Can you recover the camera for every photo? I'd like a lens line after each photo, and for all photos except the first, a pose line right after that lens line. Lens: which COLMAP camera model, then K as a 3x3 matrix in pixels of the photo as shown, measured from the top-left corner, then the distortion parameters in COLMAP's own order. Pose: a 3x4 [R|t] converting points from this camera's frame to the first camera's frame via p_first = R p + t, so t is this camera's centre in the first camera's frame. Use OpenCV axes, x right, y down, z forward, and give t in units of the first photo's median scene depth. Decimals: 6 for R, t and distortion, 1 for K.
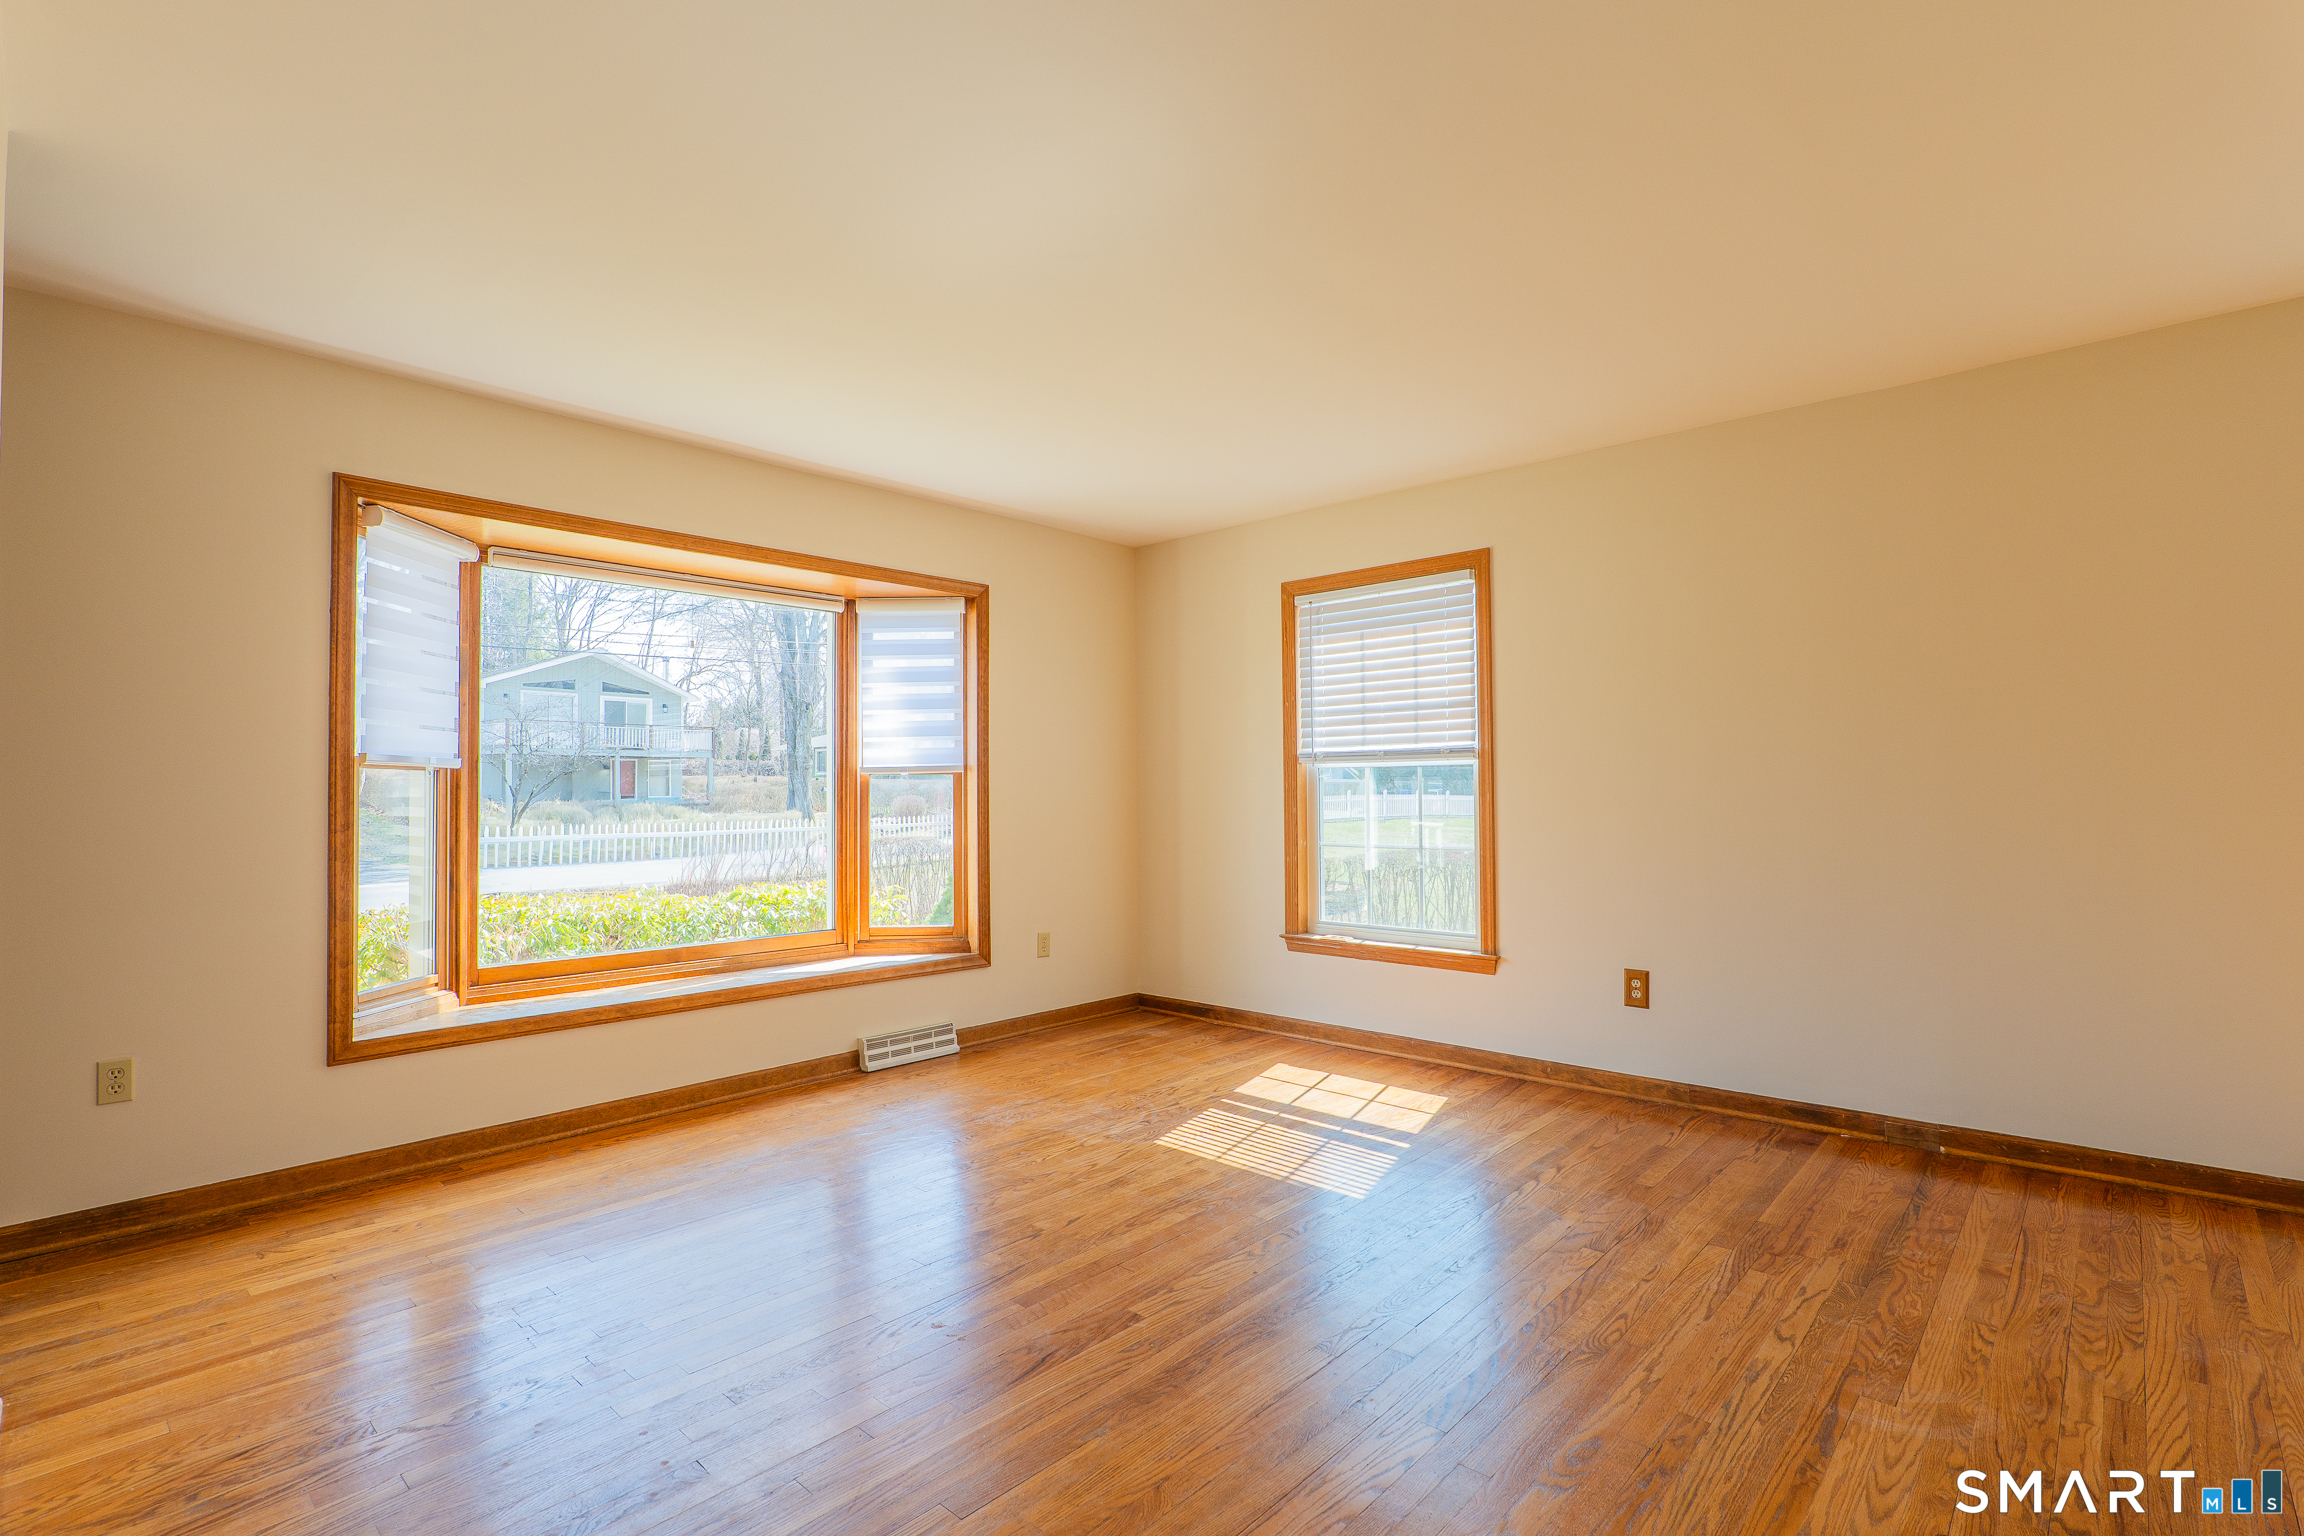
lens RADIAL K [[1072.2, 0, 1151.1], [0, 1072.2, 765.8], [0, 0, 1]] dist [-0.019818, 0.004480]
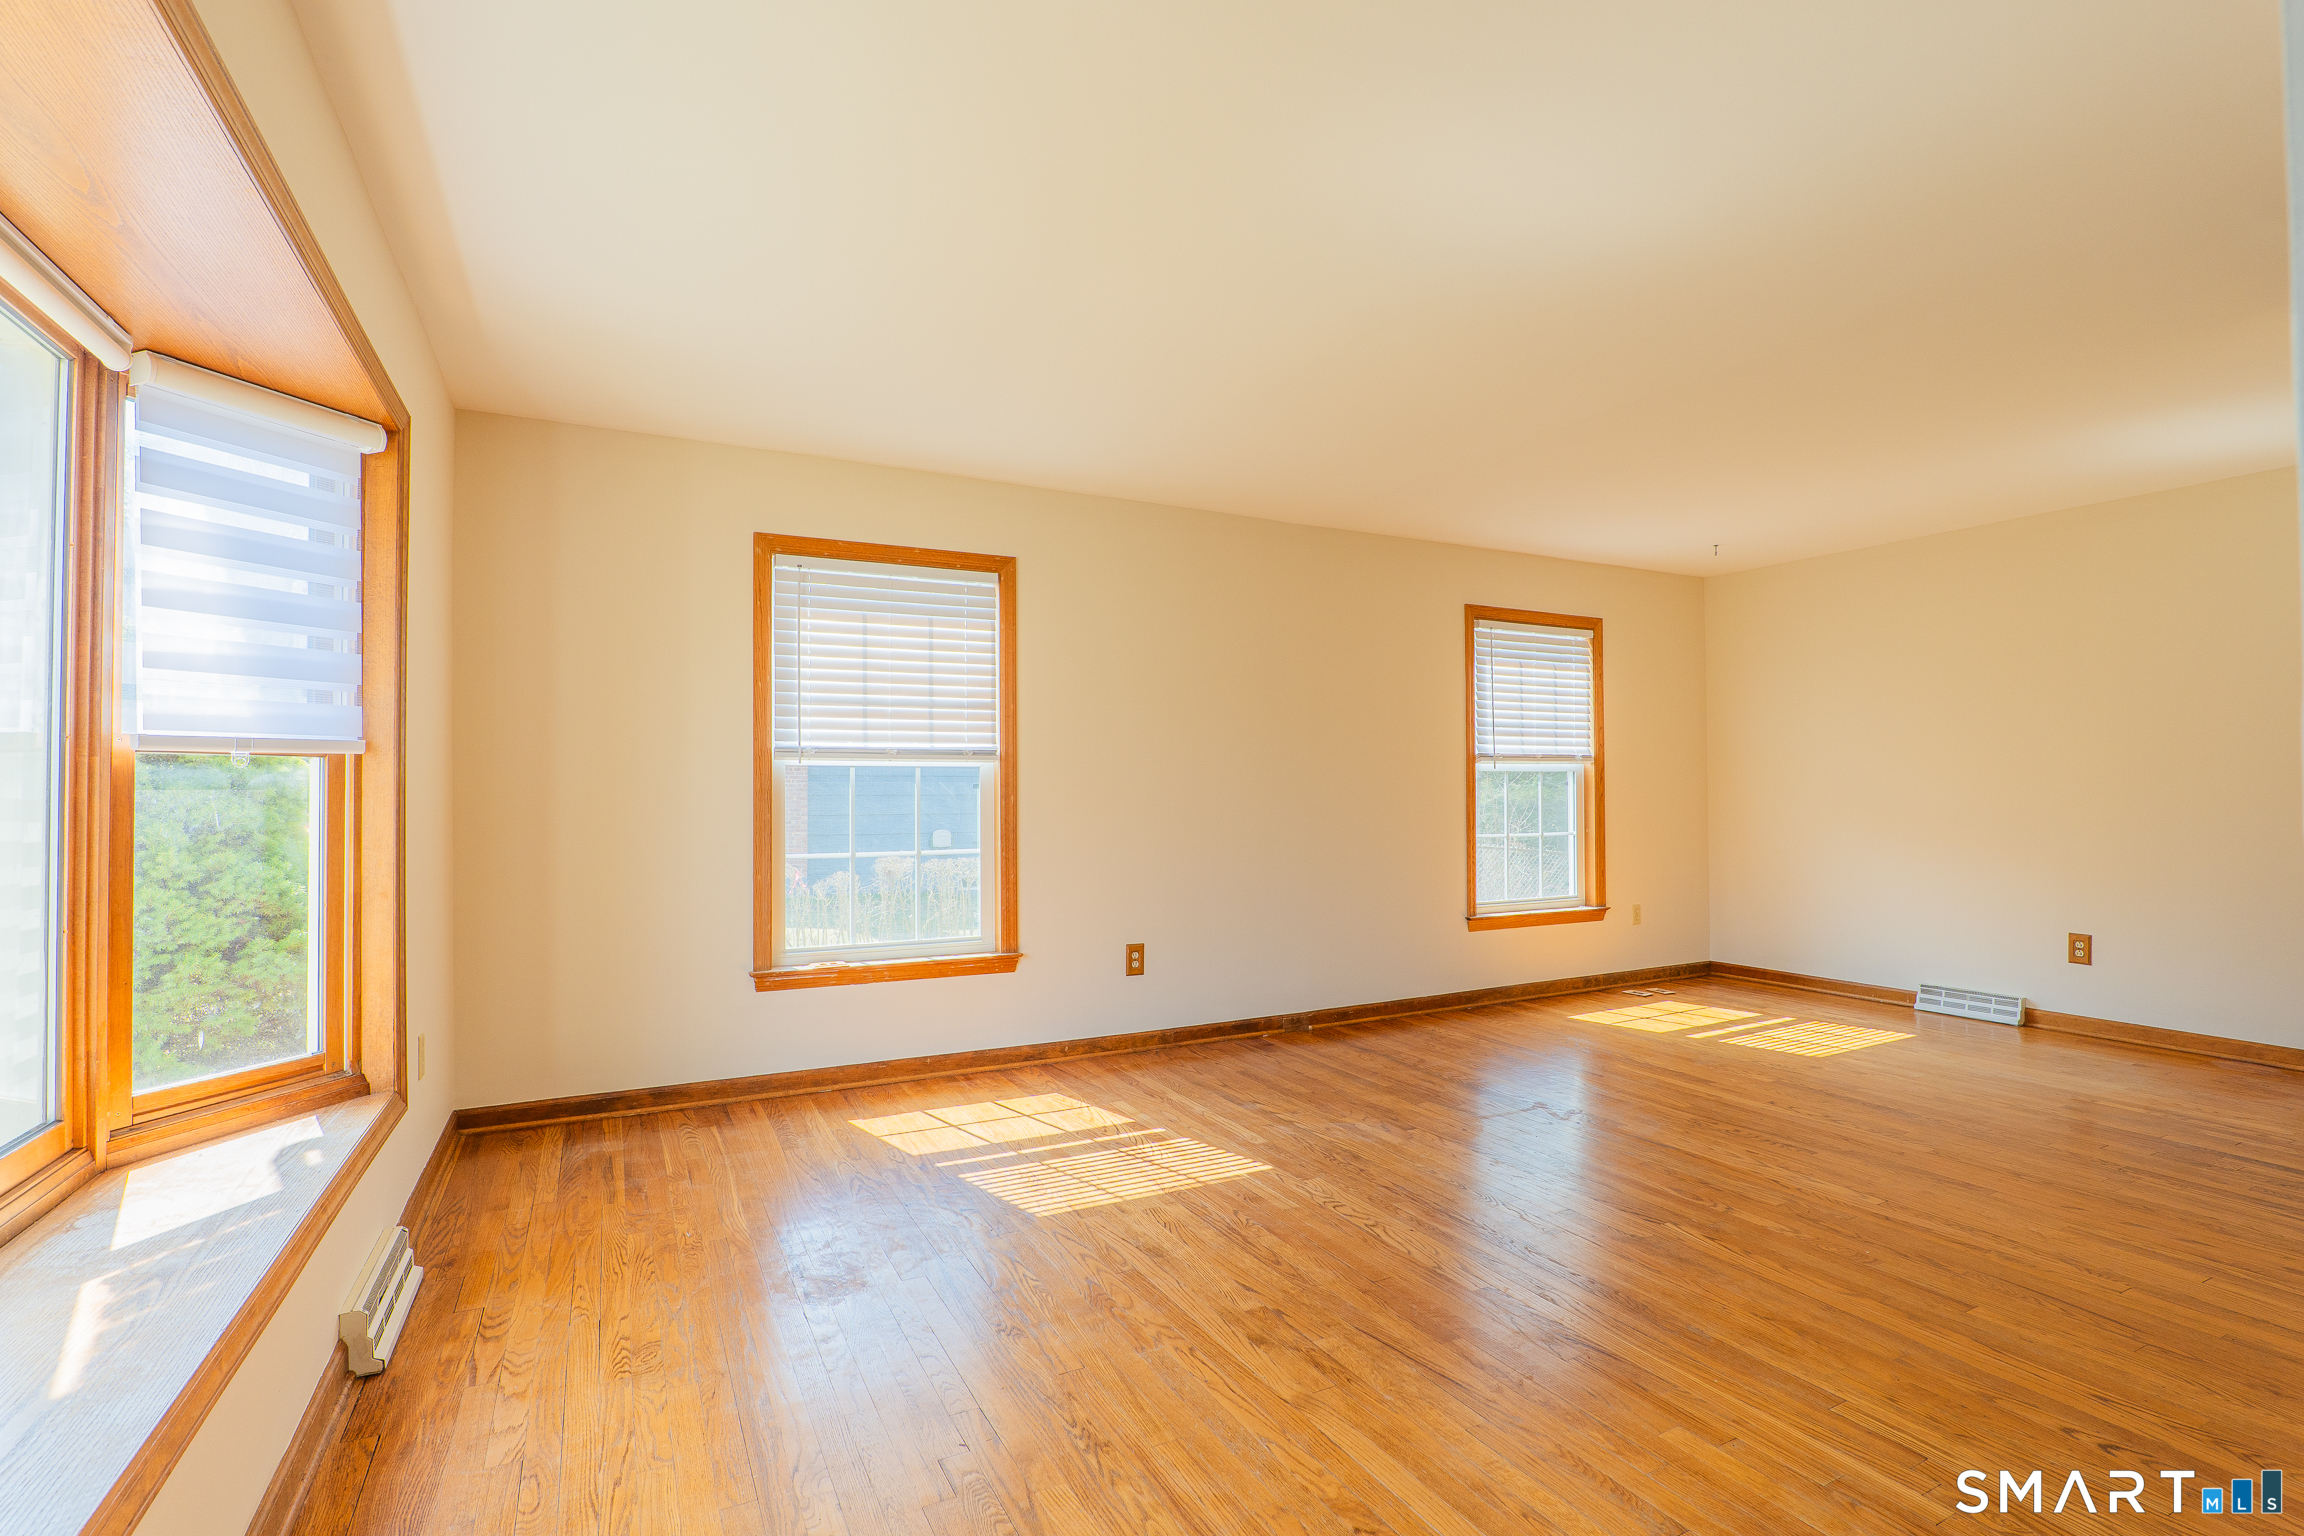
lens RADIAL K [[1072.2, 0, 1153.7], [0, 1072.2, 782.1], [0, 0, 1]] dist [-0.019818, 0.004480]
pose [[0.344583, 0.015520, 0.938628, -0.676973], [-0.019382, 0.999768, -0.009416, 0.021975], [-0.938556, -0.014948, 0.344803, 0.582887]]
